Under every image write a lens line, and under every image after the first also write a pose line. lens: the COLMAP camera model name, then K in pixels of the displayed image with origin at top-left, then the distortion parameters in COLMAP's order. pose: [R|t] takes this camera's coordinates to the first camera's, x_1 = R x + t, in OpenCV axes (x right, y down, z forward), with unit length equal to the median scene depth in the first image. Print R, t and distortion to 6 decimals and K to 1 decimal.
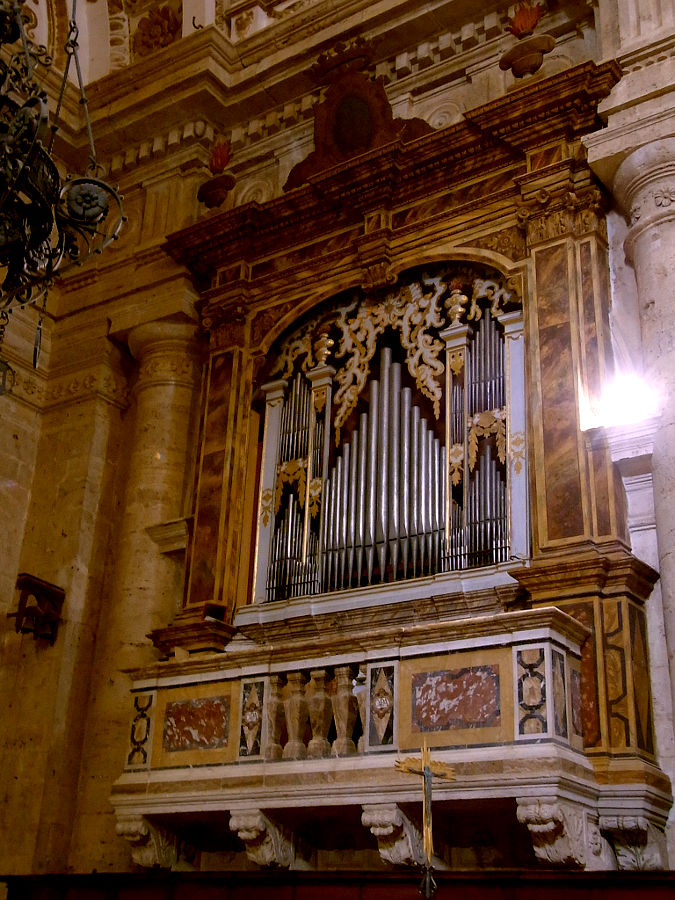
lens RADIAL K [[1159.2, 0, 337.5], [0, 1159.2, 450.0], [0, 0, 1]] dist [-0.007570, -0.013085]
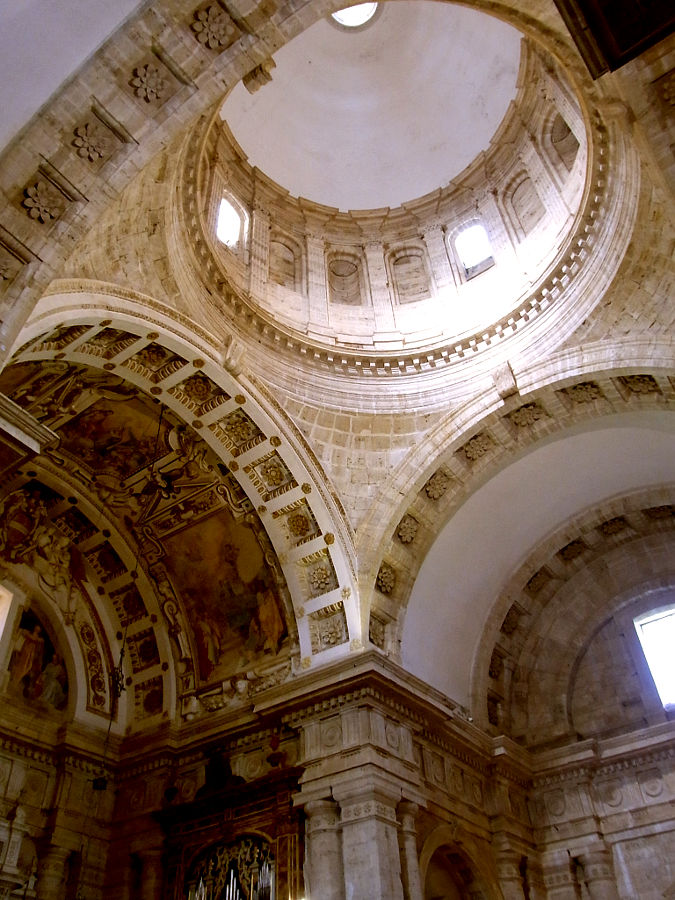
lens RADIAL K [[750.1, 0, 337.5], [0, 750.1, 450.0], [0, 0, 1]] dist [-0.053686, 0.001865]
pose [[0.997333, -0.062026, 0.038454, 0.272859], [0.071589, 0.933846, -0.350438, -0.370308], [-0.014174, 0.352257, 0.935796, -0.888332]]
